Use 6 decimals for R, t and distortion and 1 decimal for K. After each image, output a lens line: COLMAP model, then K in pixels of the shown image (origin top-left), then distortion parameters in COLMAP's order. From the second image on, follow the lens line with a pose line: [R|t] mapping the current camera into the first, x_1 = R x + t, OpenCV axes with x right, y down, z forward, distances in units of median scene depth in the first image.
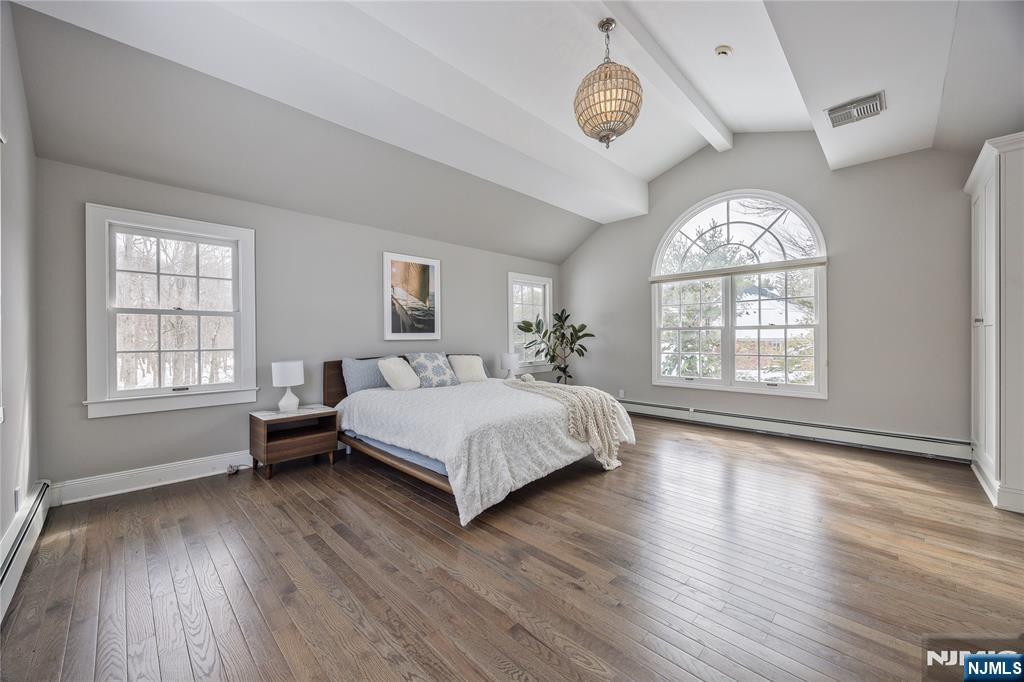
lens RADIAL K [[384.6, 0, 511.5], [0, 384.6, 338.1], [0, 0, 1]] dist [0.007226, -0.000022]
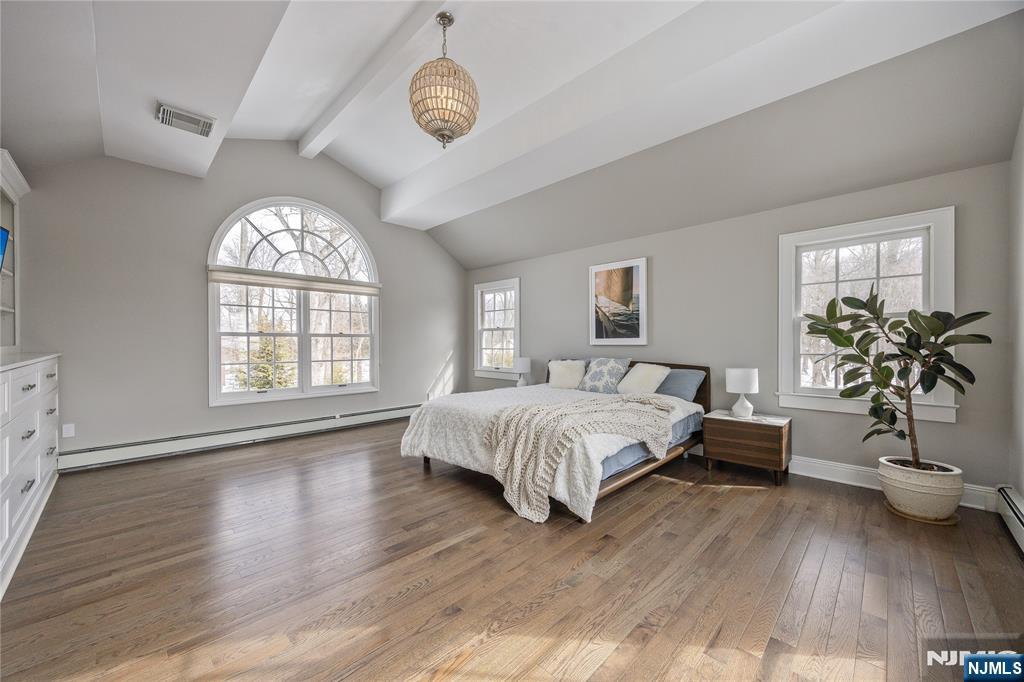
lens RADIAL K [[386.8, 0, 509.2], [0, 386.8, 341.6], [0, 0, 1]] dist [0.000436, -0.000171]
pose [[0.008541, 0.000479, -0.999963, 0.763153], [-0.007143, 0.999974, 0.000418, -0.003337], [0.999938, 0.007139, 0.008545, 0.721371]]
